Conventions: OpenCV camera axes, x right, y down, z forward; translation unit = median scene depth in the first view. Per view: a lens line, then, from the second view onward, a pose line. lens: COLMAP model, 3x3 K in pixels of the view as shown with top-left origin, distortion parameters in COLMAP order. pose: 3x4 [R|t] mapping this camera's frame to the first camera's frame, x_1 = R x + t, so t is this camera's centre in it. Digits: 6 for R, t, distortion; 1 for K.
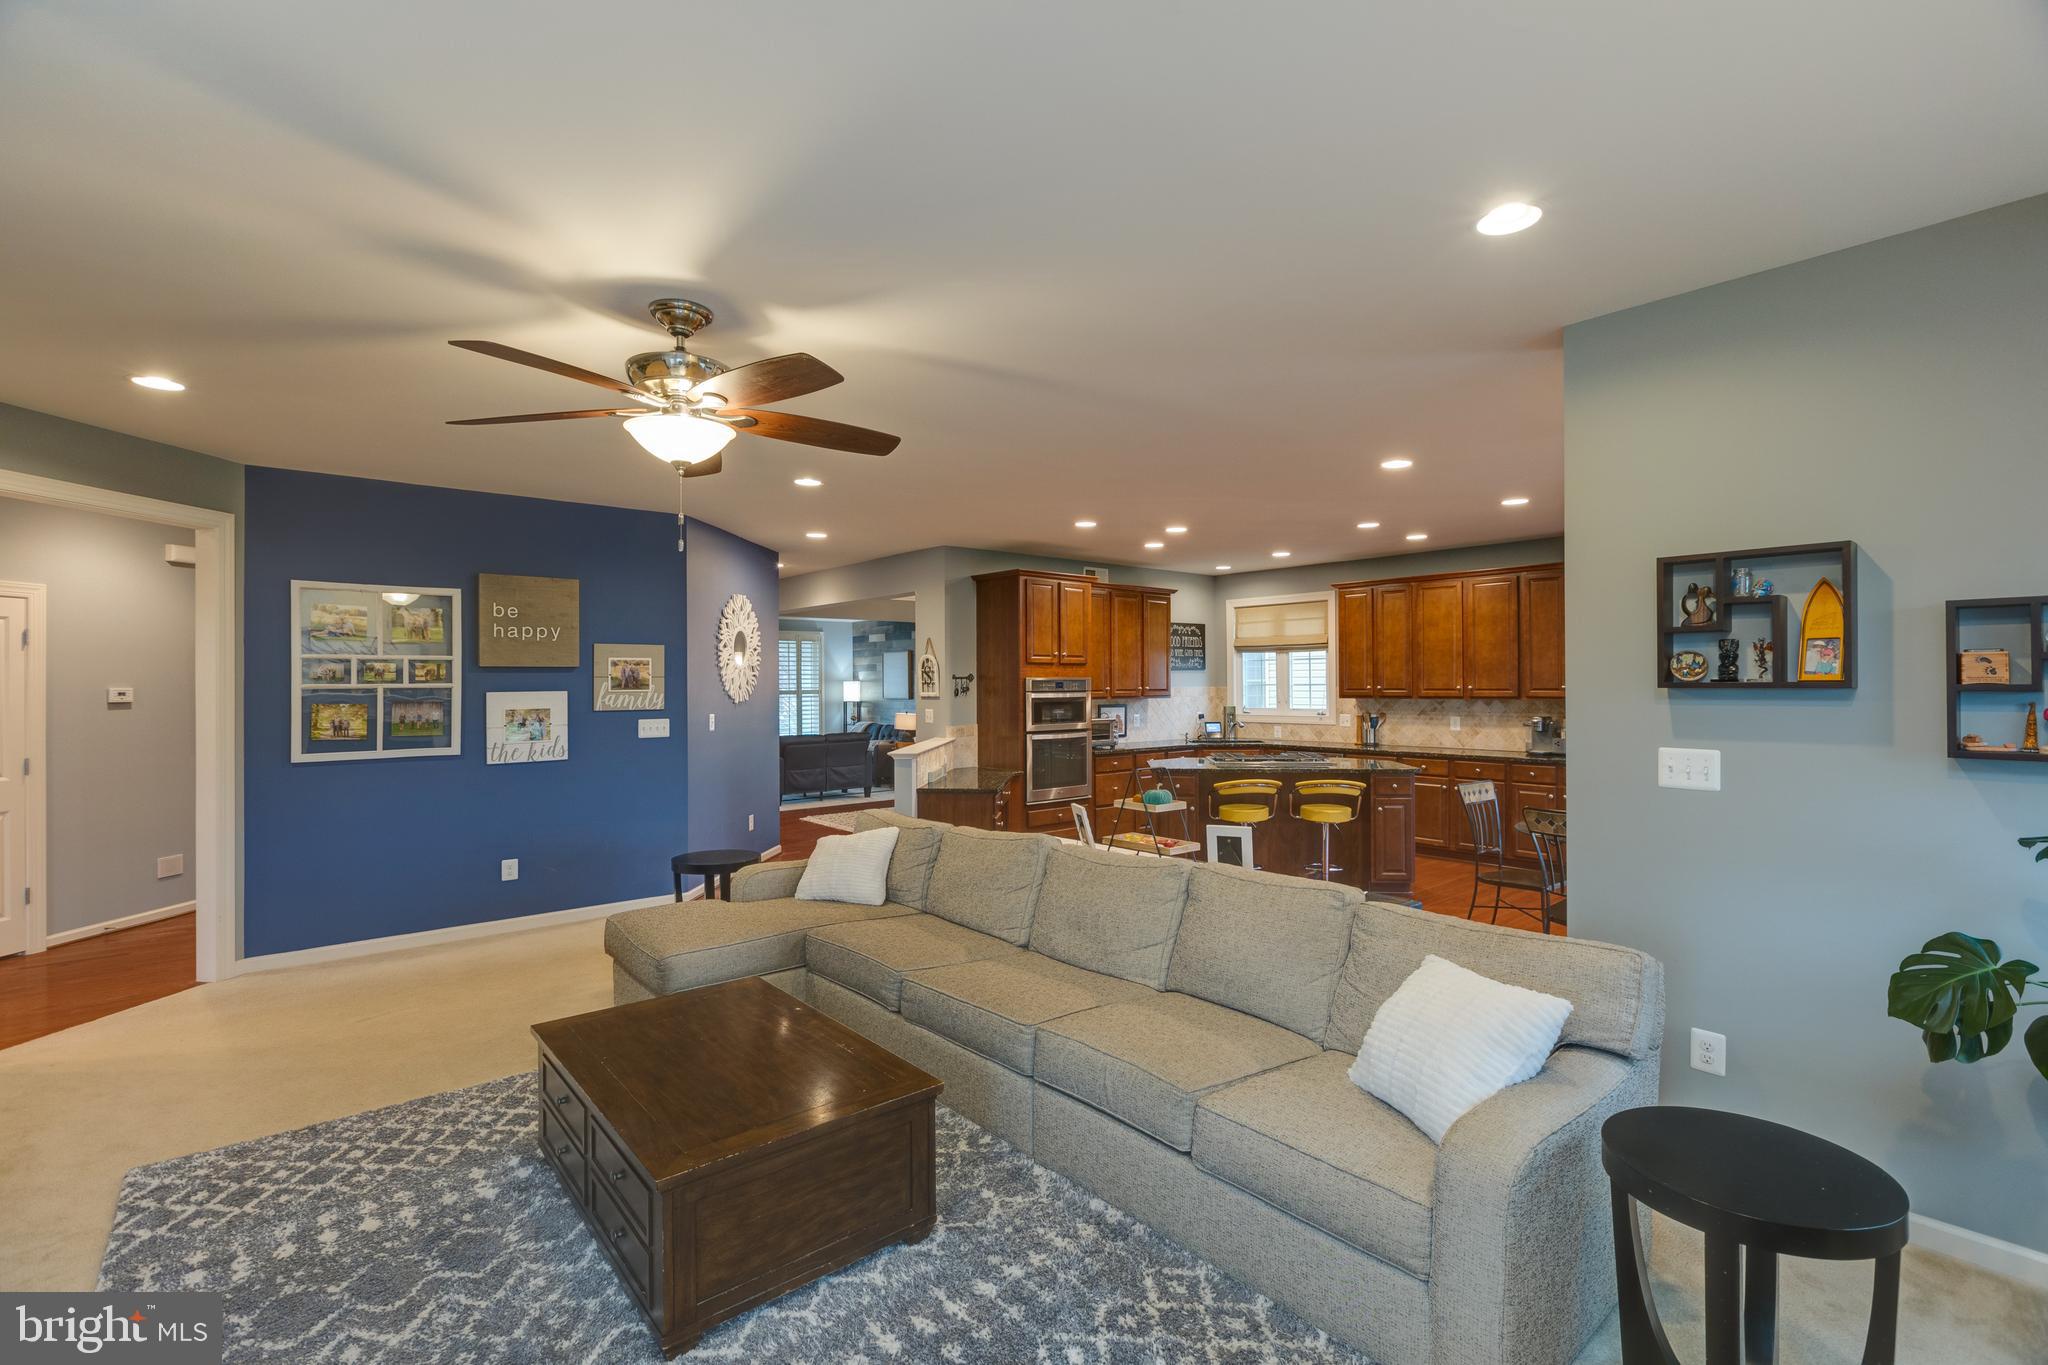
lens RADIAL K [[916.0, 0, 1029.0], [0, 916.0, 680.8], [0, 0, 1]] dist [-0.006960, 0.000466]
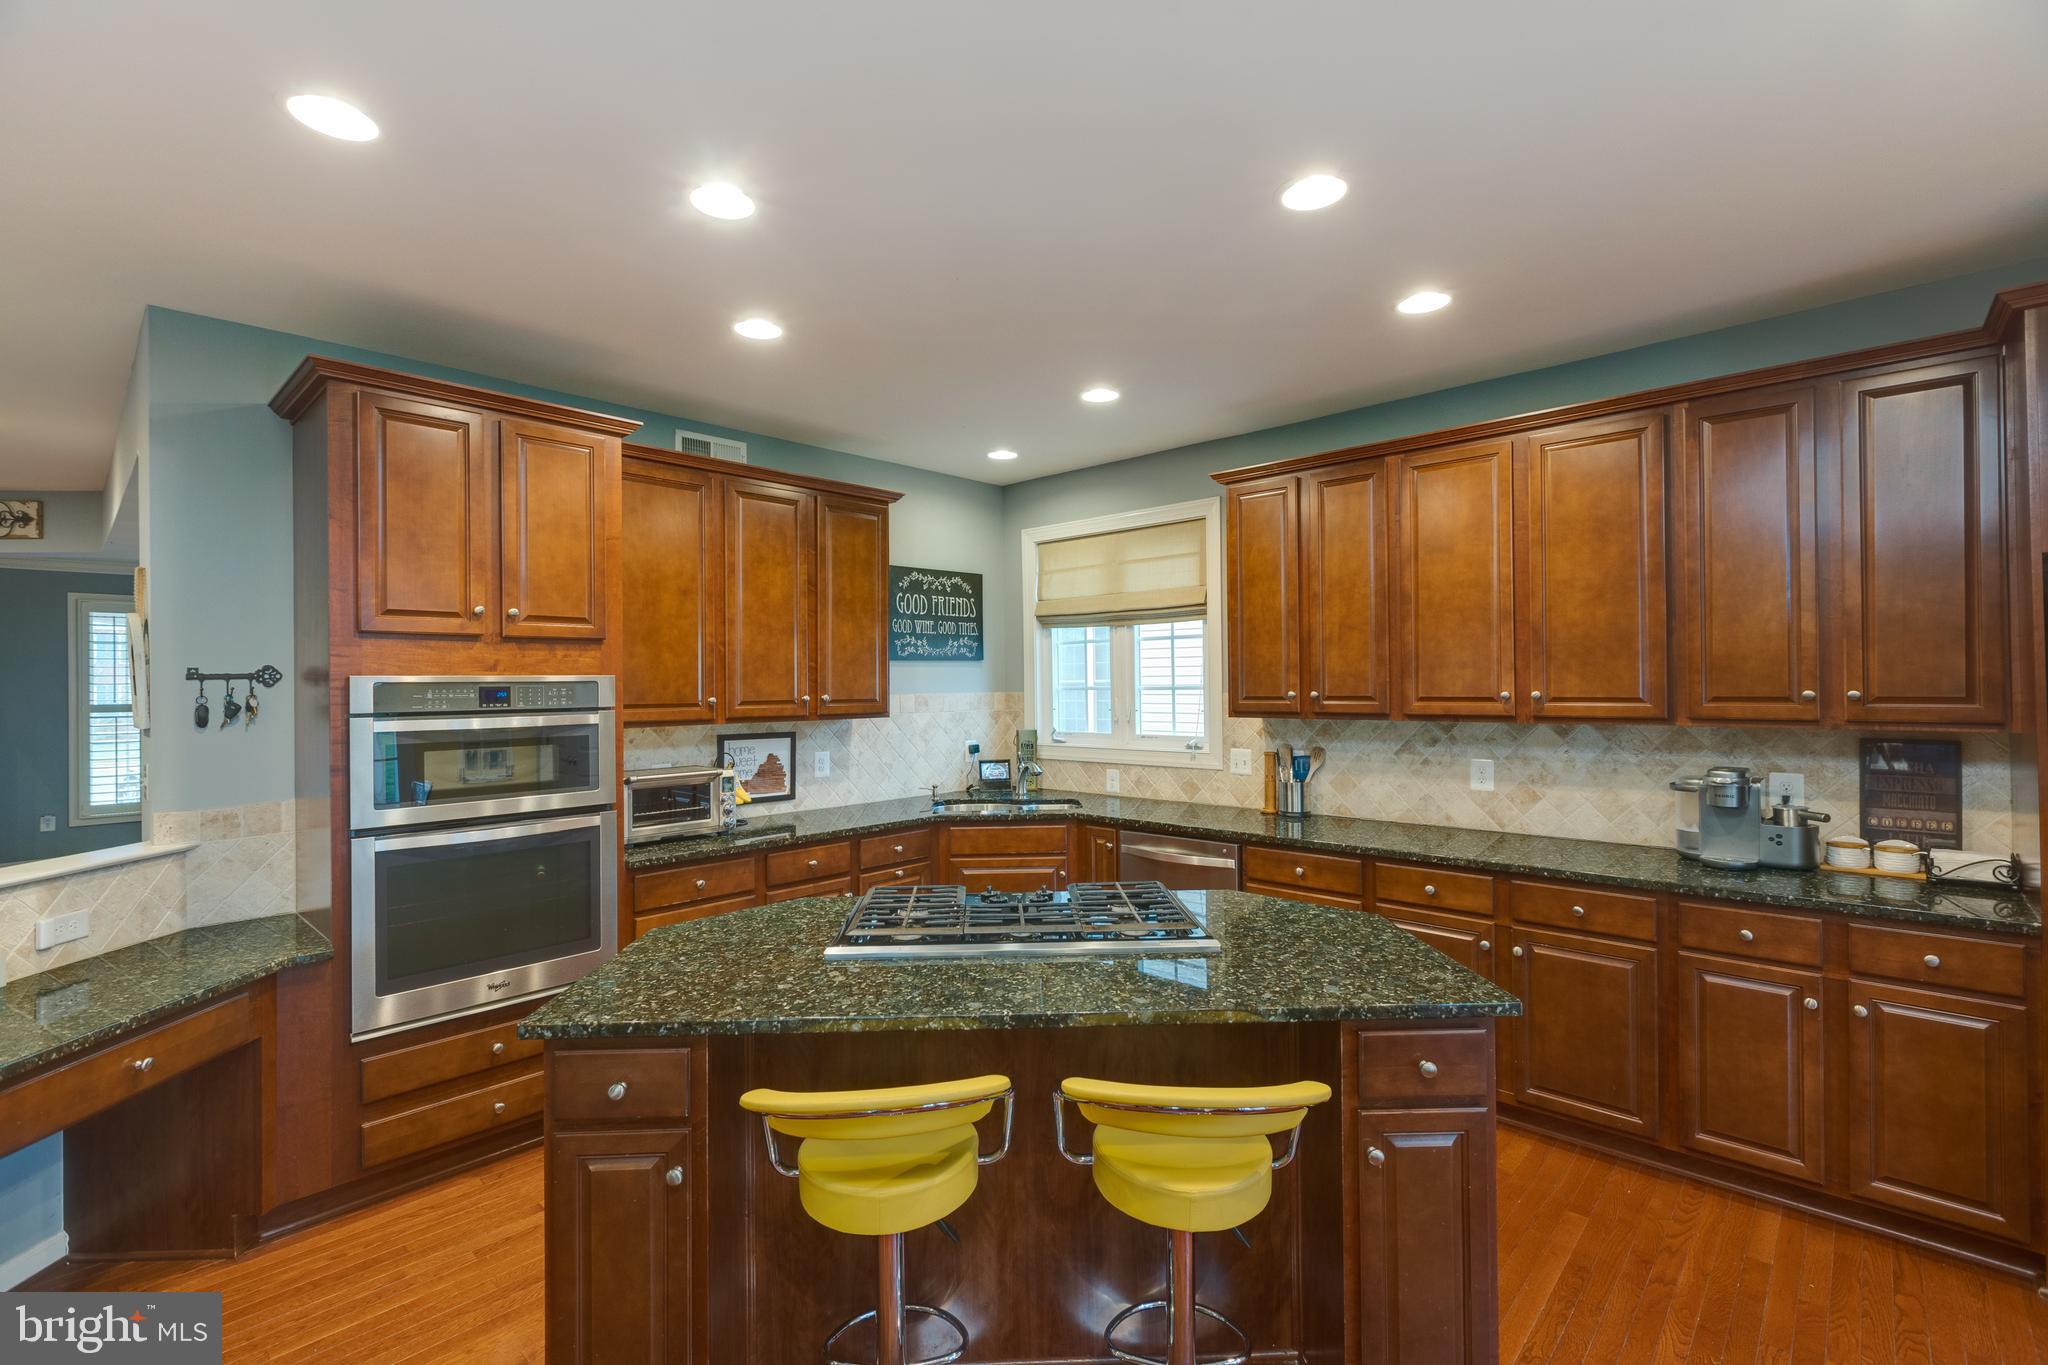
lens RADIAL K [[908.7, 0, 1026.2], [0, 908.7, 684.6], [0, 0, 1]] dist [0.003405, -0.002282]
pose [[0.994447, -0.005490, 0.105097, 0.193885], [0.005129, 0.999980, 0.003706, 0.000057], [-0.105116, -0.003146, 0.994455, 0.568472]]
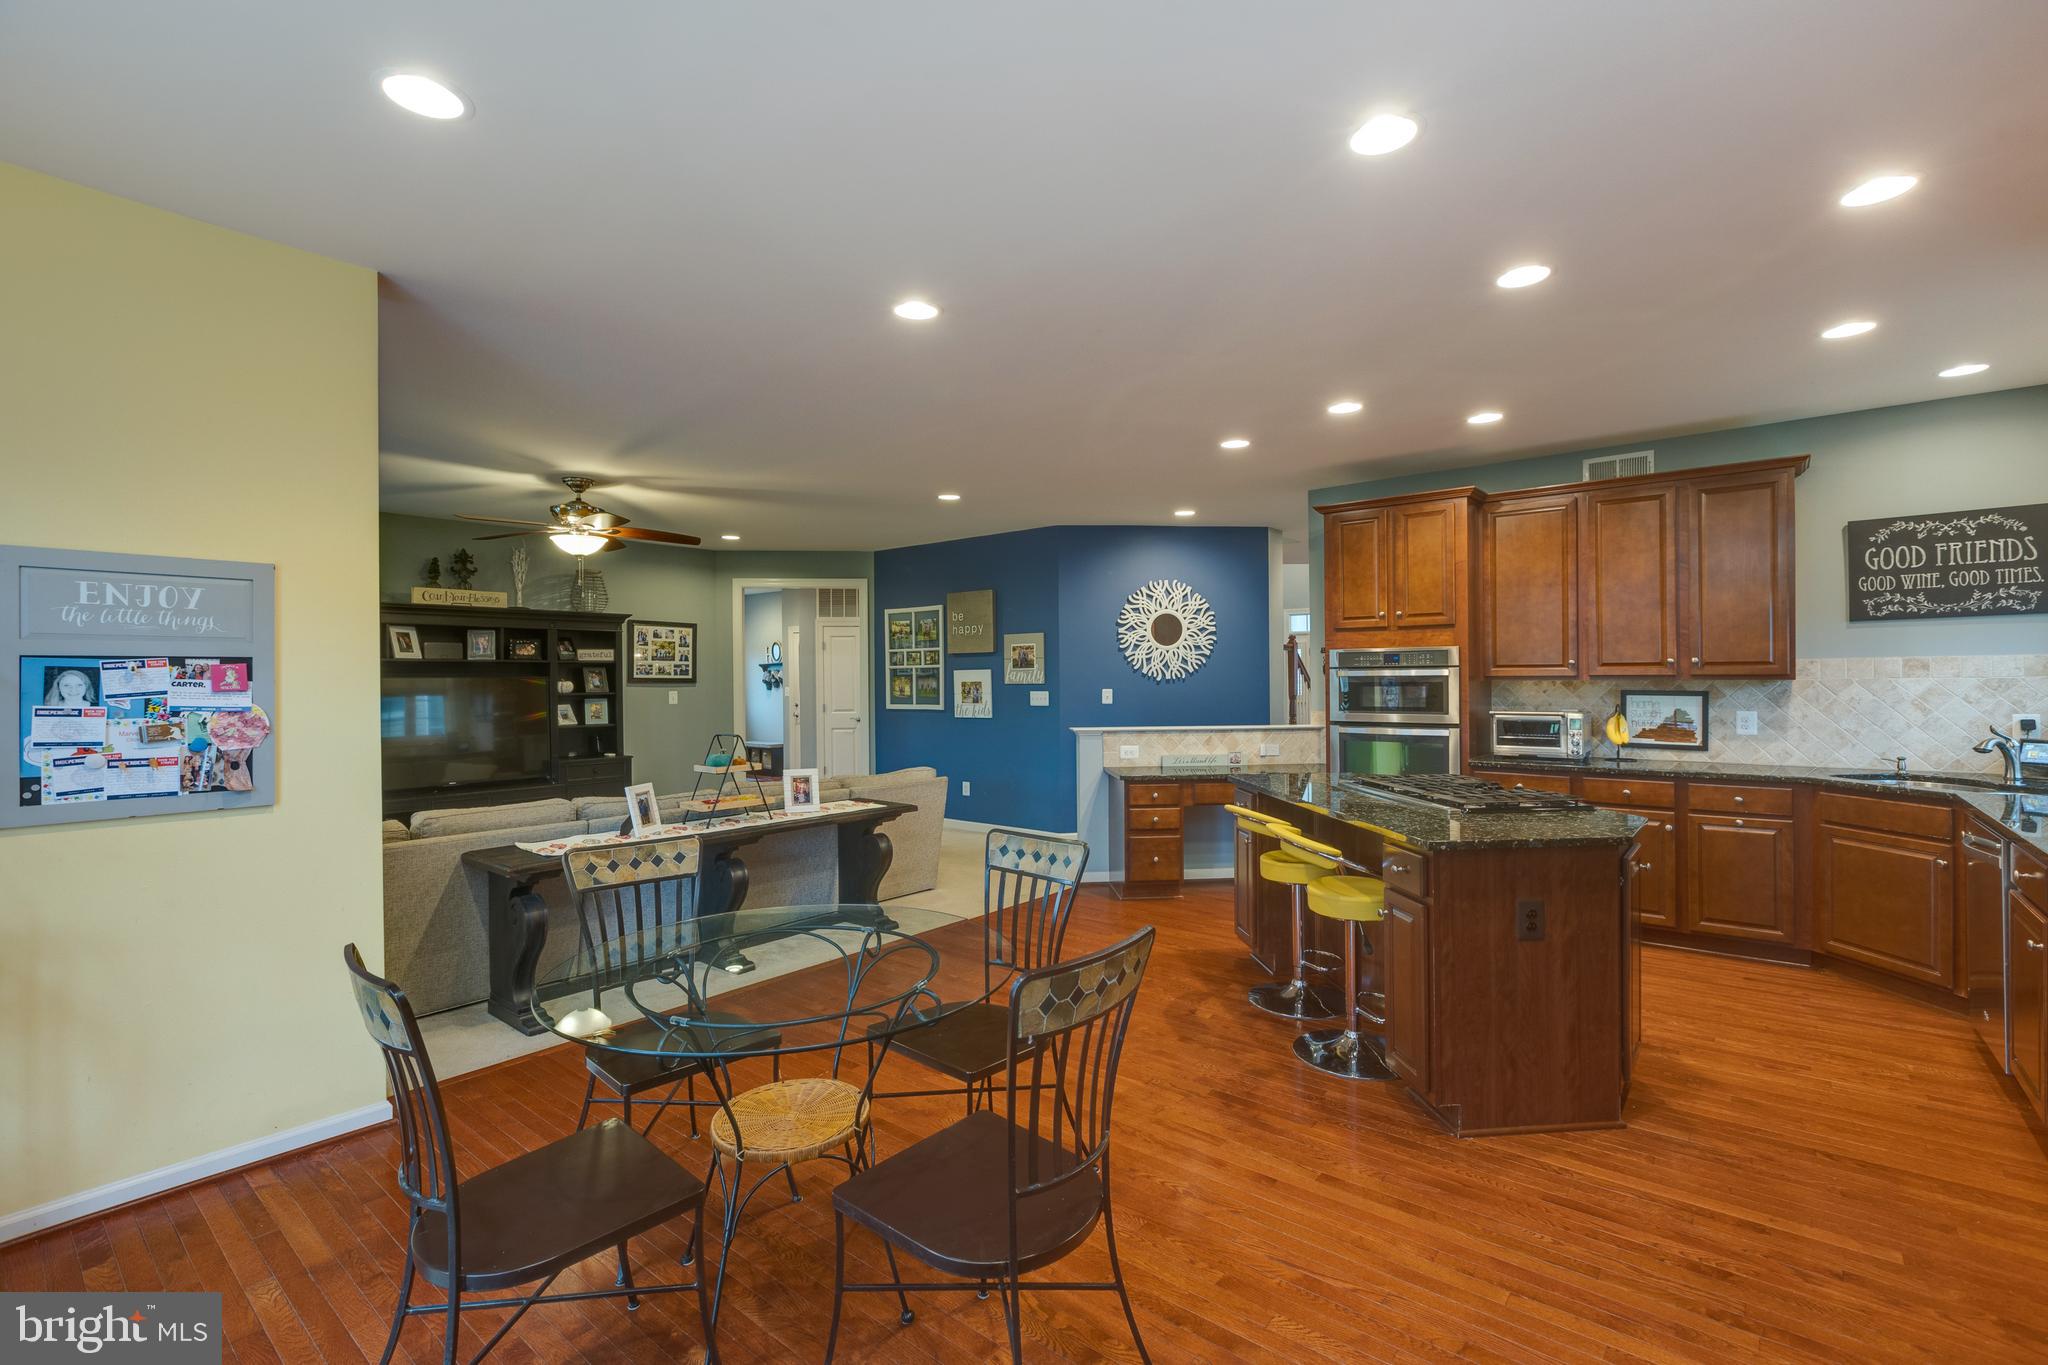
lens RADIAL K [[908.7, 0, 1030.8], [0, 908.7, 678.6], [0, 0, 1]] dist [0.003405, -0.002282]
pose [[0.179051, 0.005263, -0.983826, 0.614838], [0.011580, 0.999905, 0.007456, 0.010799], [0.983772, -0.012728, 0.178973, 0.564483]]
